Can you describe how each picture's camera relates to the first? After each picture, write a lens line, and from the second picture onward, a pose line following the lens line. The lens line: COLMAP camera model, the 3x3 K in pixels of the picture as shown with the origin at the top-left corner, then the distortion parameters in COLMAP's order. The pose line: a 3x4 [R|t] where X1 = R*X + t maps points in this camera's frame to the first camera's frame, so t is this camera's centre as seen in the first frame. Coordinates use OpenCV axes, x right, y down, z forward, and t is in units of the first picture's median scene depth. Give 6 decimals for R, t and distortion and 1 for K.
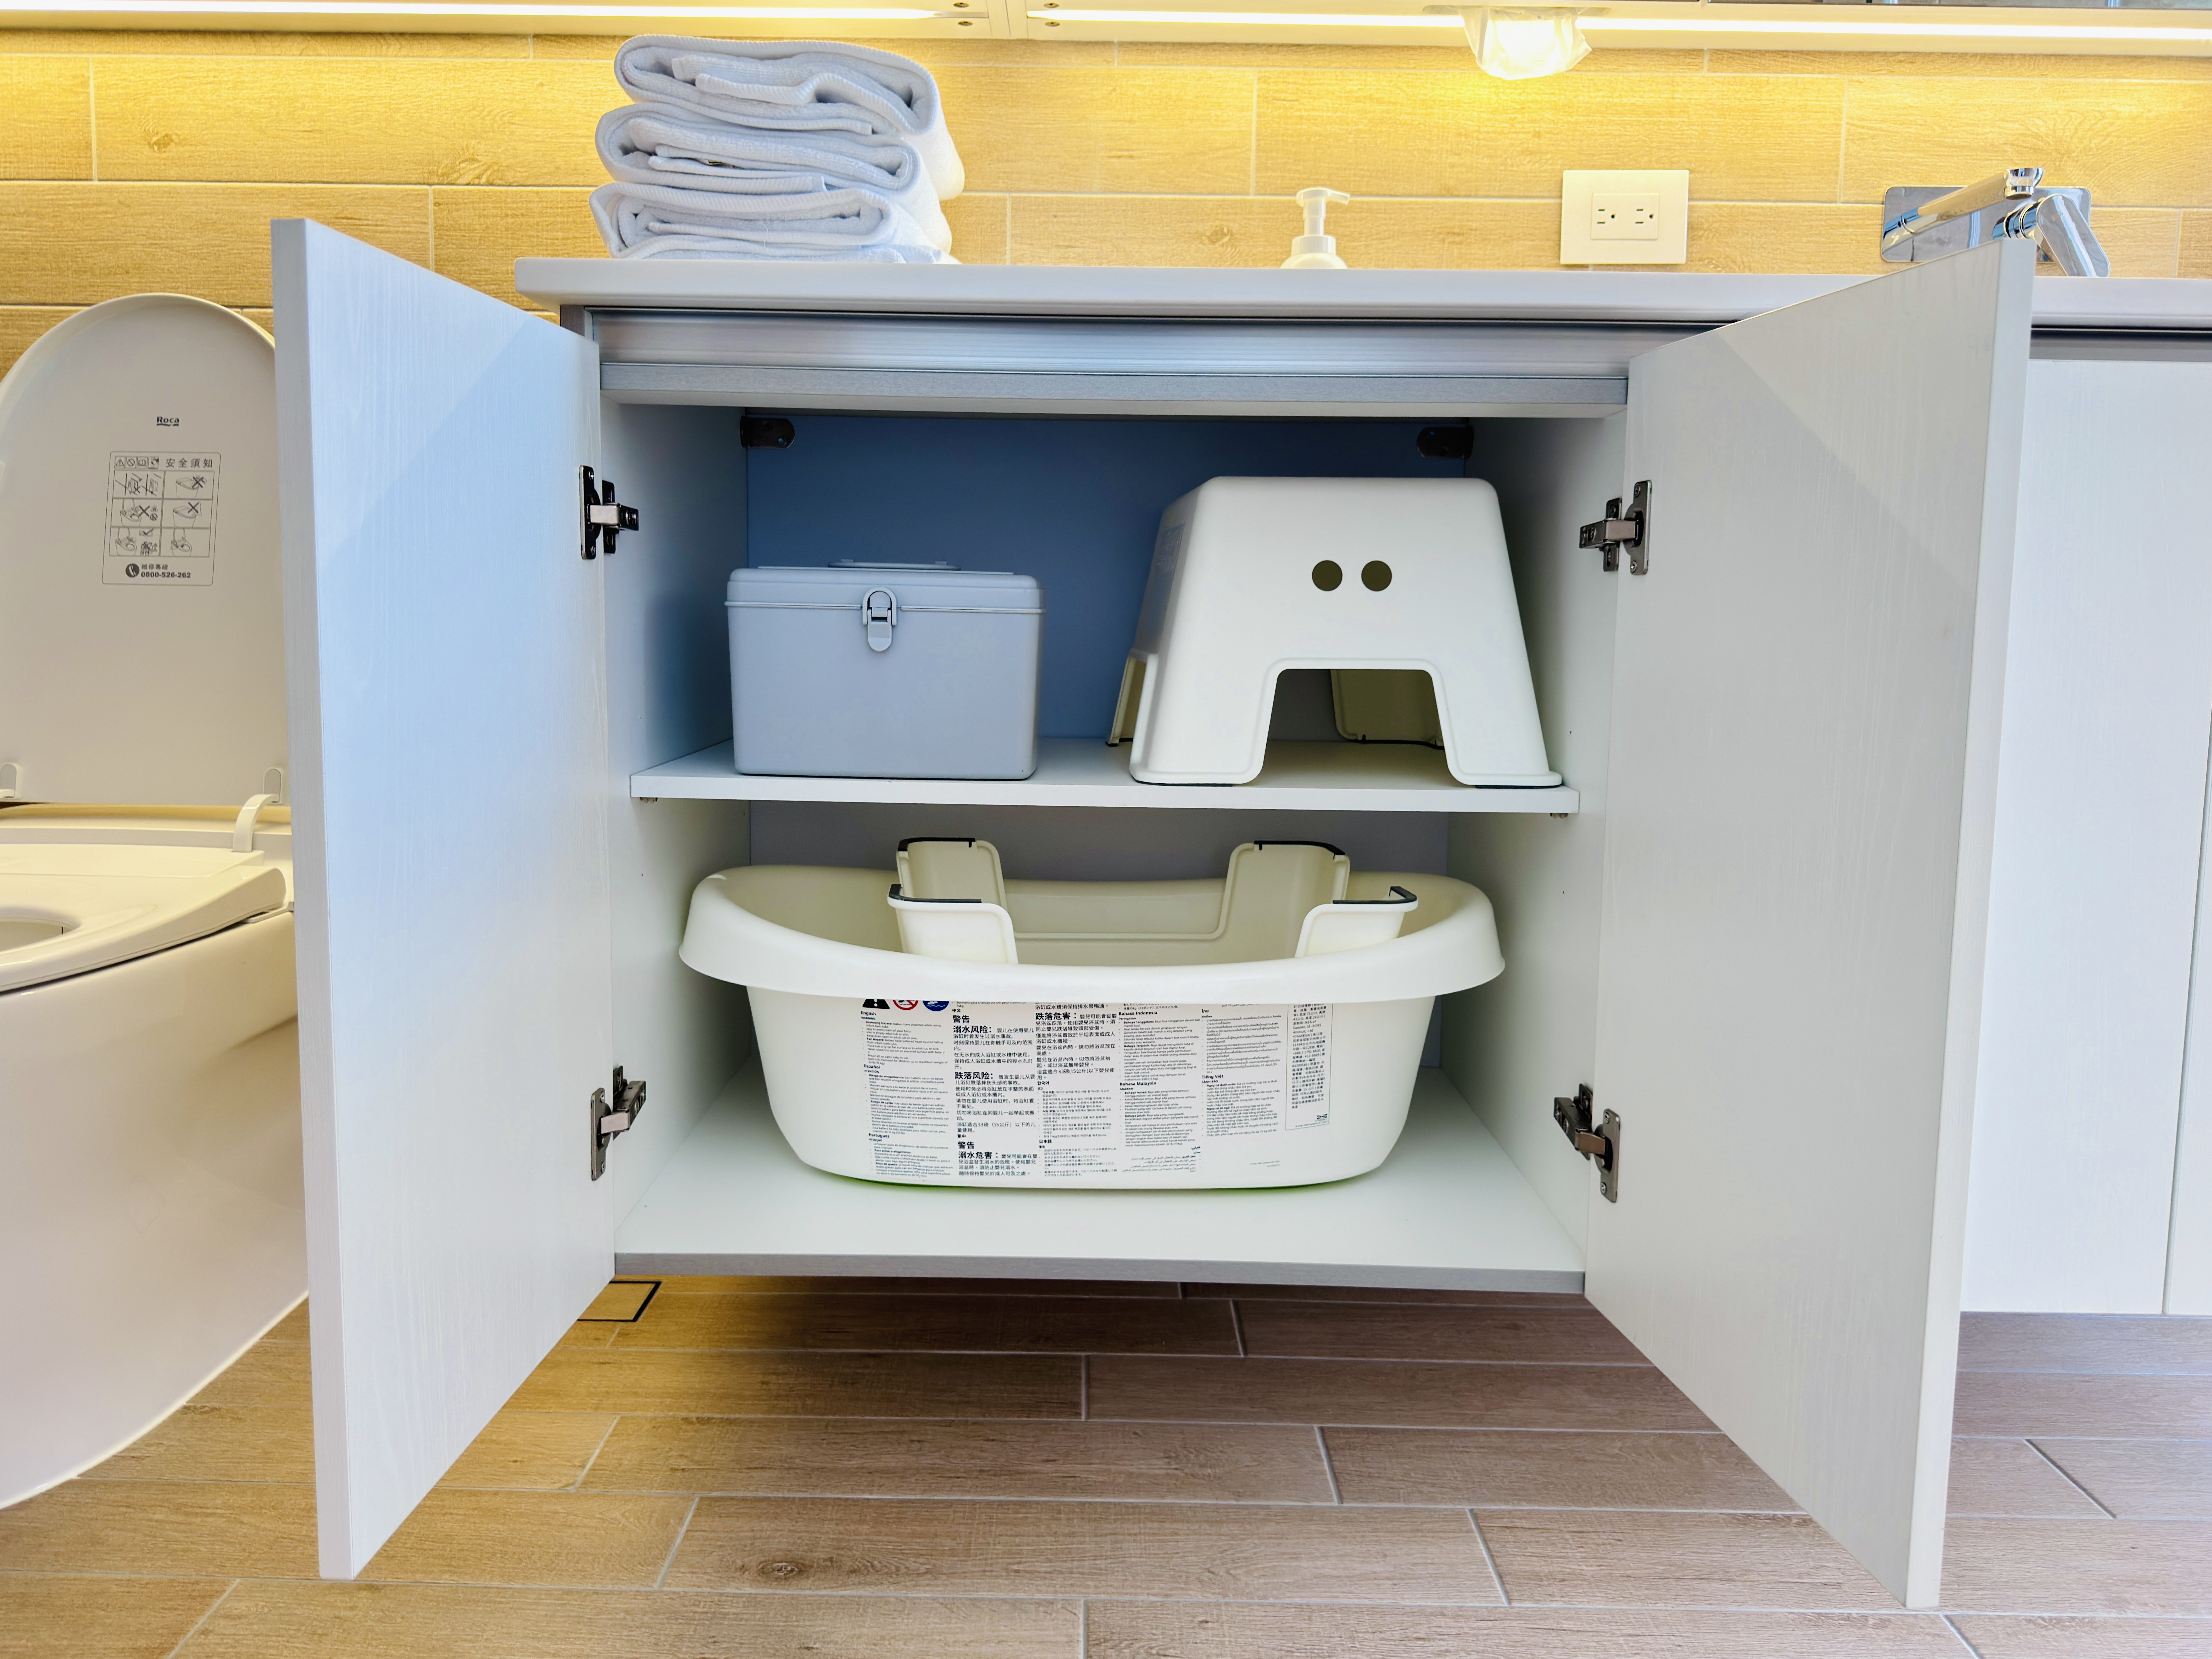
lens RADIAL K [[1585.6, 0, 1103.2], [0, 1585.6, 825.0], [0, 0, 1]] dist [-0.009970, -0.024707]
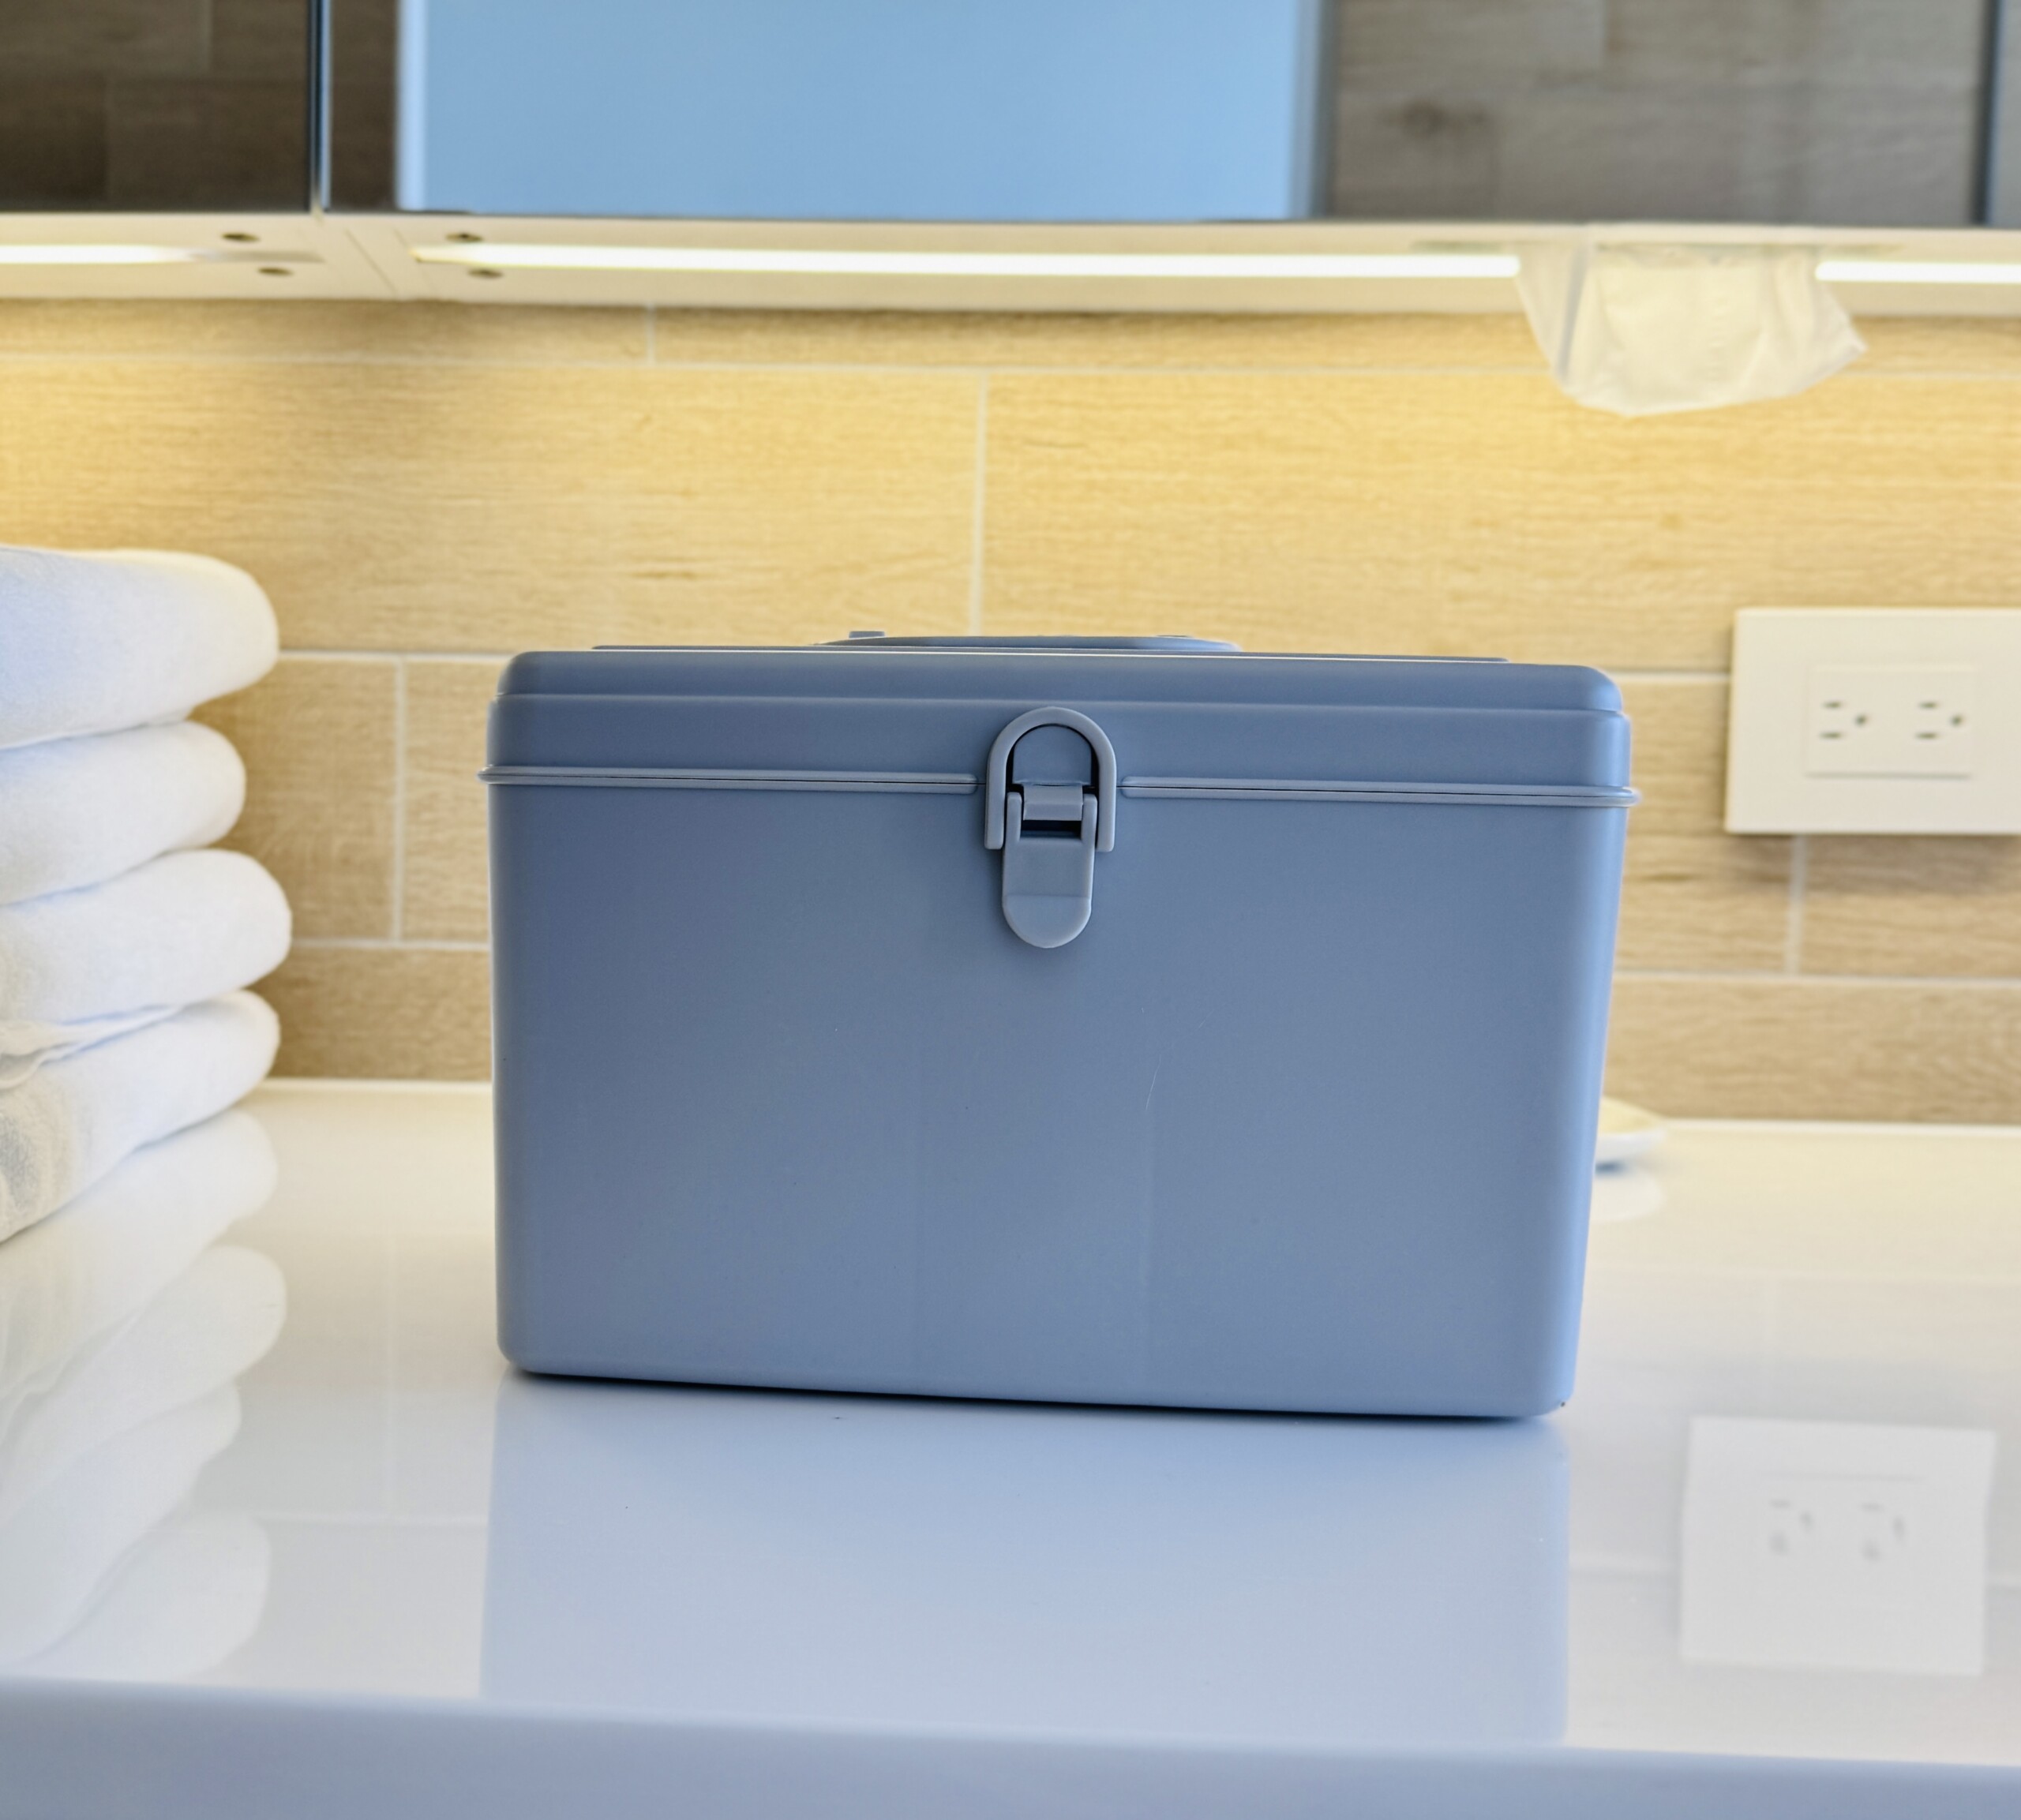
lens RADIAL K [[1622.9, 0, 1005.9], [0, 1622.9, 912.4], [0, 0, 1]] dist [0.031423, -0.041997]
pose [[0.998768, 0.016170, -0.046916, 0.124396], [-0.019624, 0.997057, -0.074109, -0.302744], [0.045580, 0.074938, 0.996146, 0.579759]]
